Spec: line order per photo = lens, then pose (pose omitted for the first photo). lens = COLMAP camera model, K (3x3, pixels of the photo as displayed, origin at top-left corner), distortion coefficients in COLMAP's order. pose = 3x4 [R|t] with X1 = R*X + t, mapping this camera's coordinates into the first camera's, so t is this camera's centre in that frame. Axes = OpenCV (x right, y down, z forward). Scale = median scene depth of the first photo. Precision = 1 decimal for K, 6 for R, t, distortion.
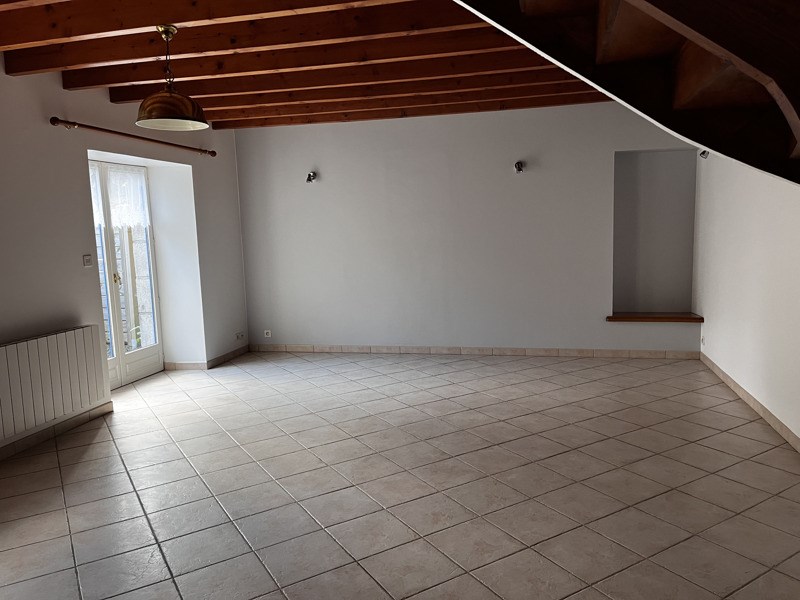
lens RADIAL K [[605.3, 0, 400.0], [0, 605.3, 300.0], [0, 0, 1]] dist [0.078051, -0.000623]
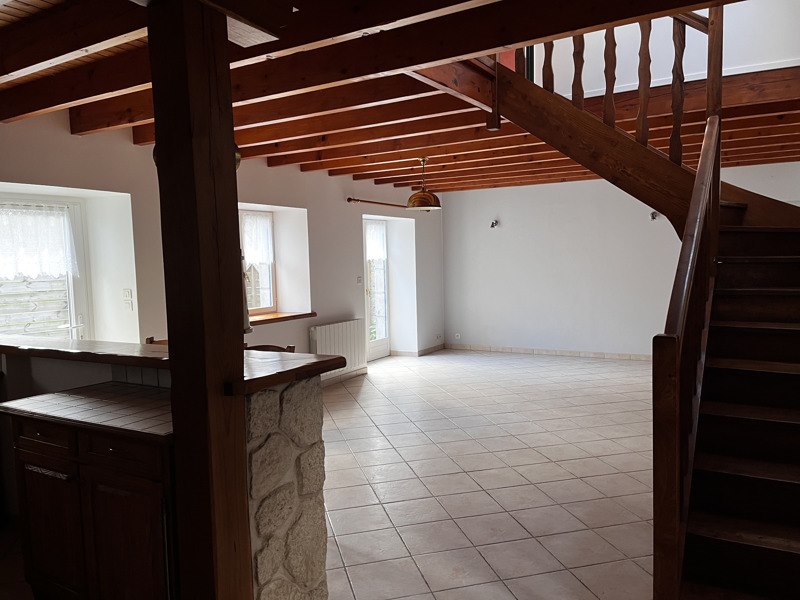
lens RADIAL K [[605.3, 0, 400.0], [0, 605.3, 300.0], [0, 0, 1]] dist [0.078051, -0.000623]
pose [[0.958314, 0.029868, -0.284151, 0.052294], [-0.043142, 0.998245, -0.040569, 0.039614], [0.282441, 0.051136, 0.957921, -0.415758]]
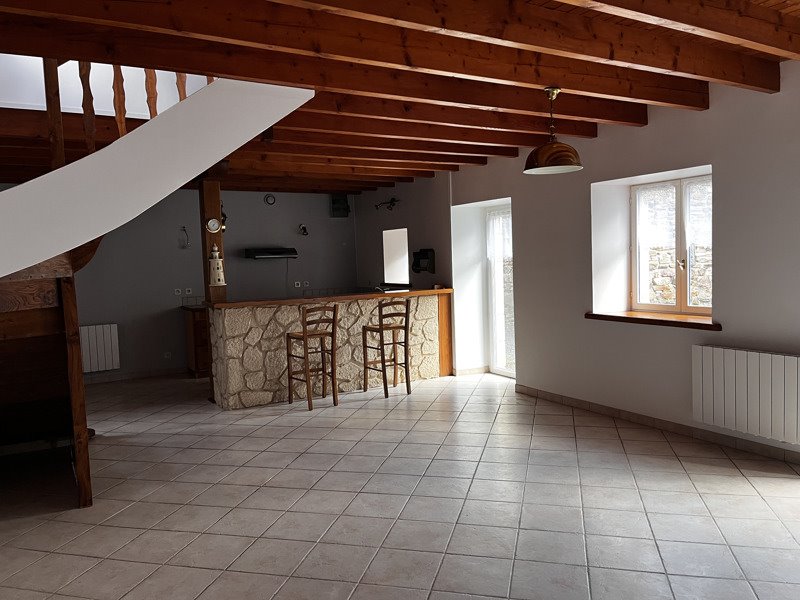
lens RADIAL K [[605.3, 0, 400.0], [0, 605.3, 300.0], [0, 0, 1]] dist [0.078051, -0.000623]
pose [[-0.723044, 0.110313, -0.681937, 0.354971], [-0.028342, 0.981599, 0.188837, -0.133233], [0.690220, 0.155865, -0.706613, 0.874120]]
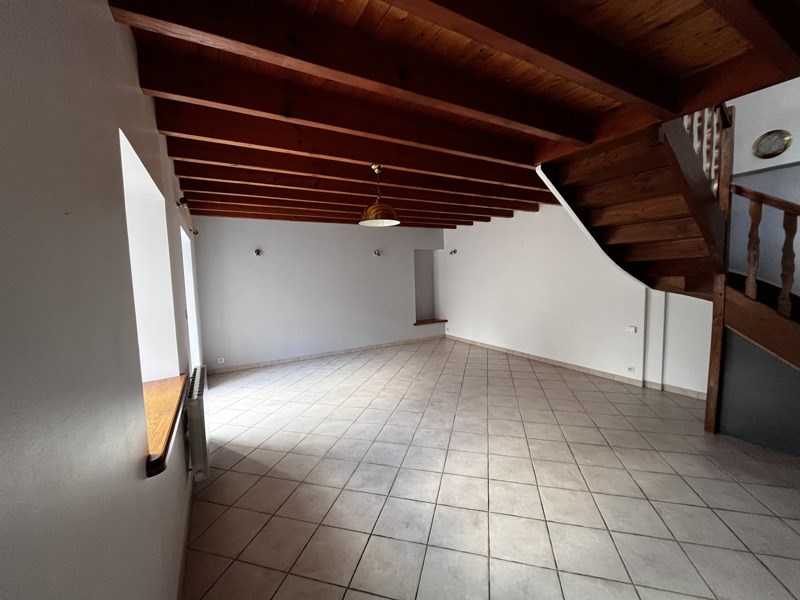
lens RADIAL K [[323.3, 0, 400.0], [0, 323.3, 300.0], [0, 0, 1]] dist [-0.000263, 0.000008]
pose [[0.732979, -0.047026, 0.678624, -0.480992], [0.094766, 0.994939, -0.033411, -0.023096], [-0.673618, 0.088800, 0.733725, 0.182645]]
